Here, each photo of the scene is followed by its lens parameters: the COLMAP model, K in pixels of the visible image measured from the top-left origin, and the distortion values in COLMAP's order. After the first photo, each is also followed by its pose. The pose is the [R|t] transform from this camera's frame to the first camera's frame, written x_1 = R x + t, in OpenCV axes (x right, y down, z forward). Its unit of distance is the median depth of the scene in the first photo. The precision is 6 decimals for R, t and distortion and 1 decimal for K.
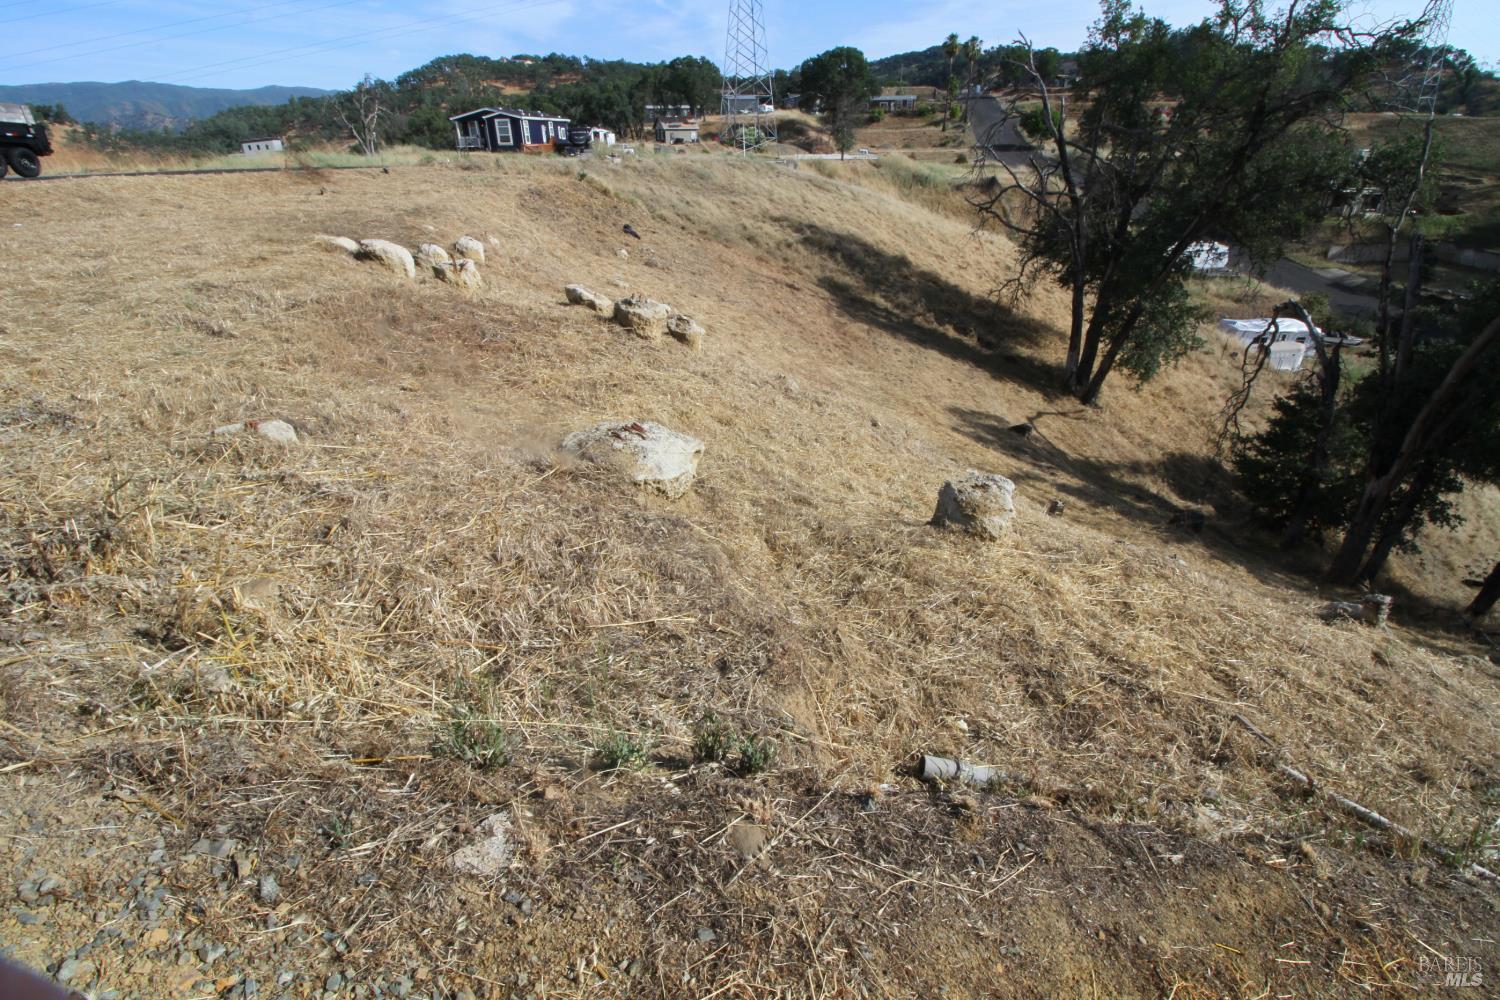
lens RADIAL K [[707.3, 0, 750.0], [0, 707.3, 500.0], [0, 0, 1]] dist [0.001513, -0.012692]
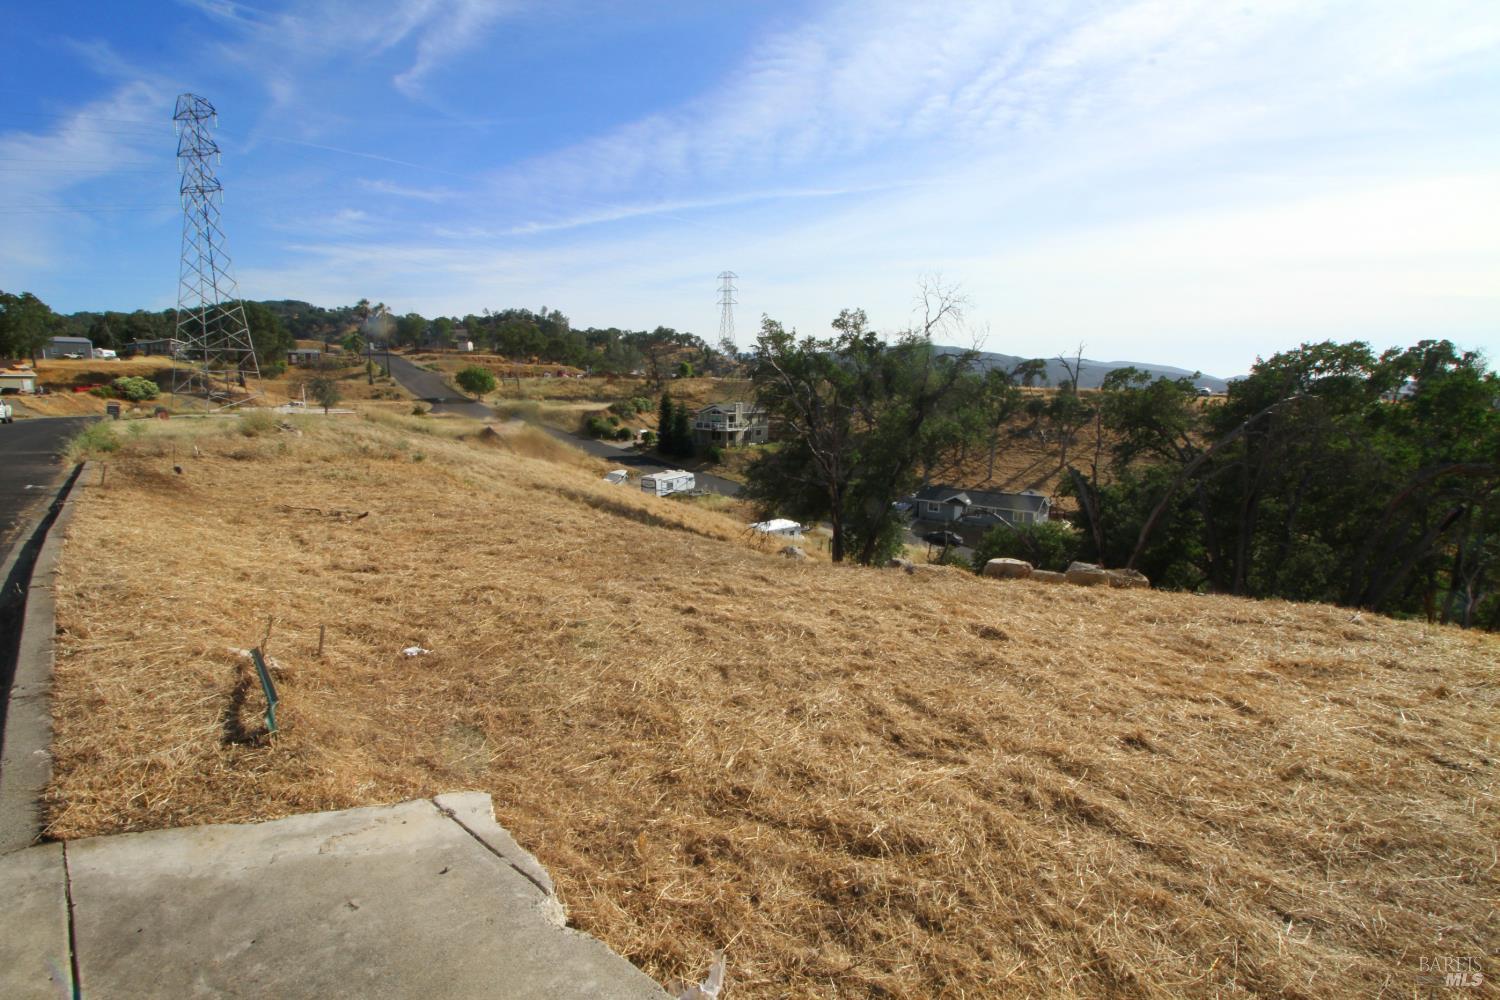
lens RADIAL K [[703.2, 0, 750.0], [0, 703.2, 500.0], [0, 0, 1]] dist [0.000477, -0.010257]
pose [[0.677123, -0.097477, 0.729385, -0.477391], [0.318135, 0.932549, -0.170712, -0.126652], [-0.663546, 0.347636, 0.662461, 0.181396]]
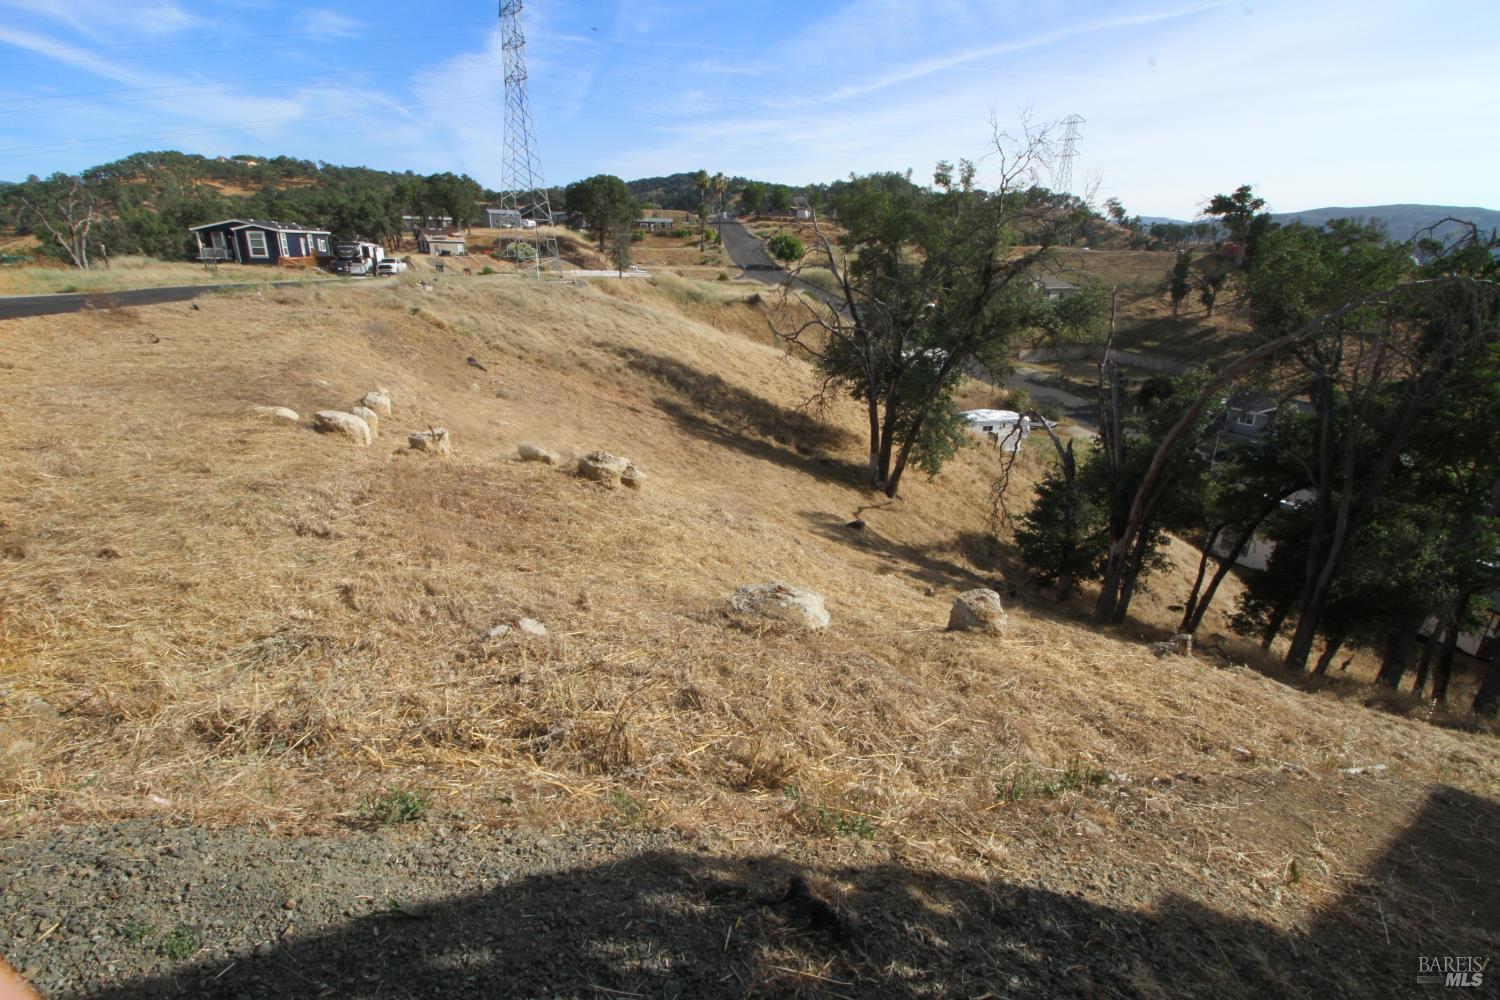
lens RADIAL K [[705.3, 0, 750.0], [0, 705.3, 500.0], [0, 0, 1]] dist [0.005322, -0.017196]
pose [[0.949625, -0.075647, 0.304120, -0.090537], [0.115119, 0.986787, -0.114011, -0.017946], [-0.291477, 0.143278, 0.945787, -0.042611]]
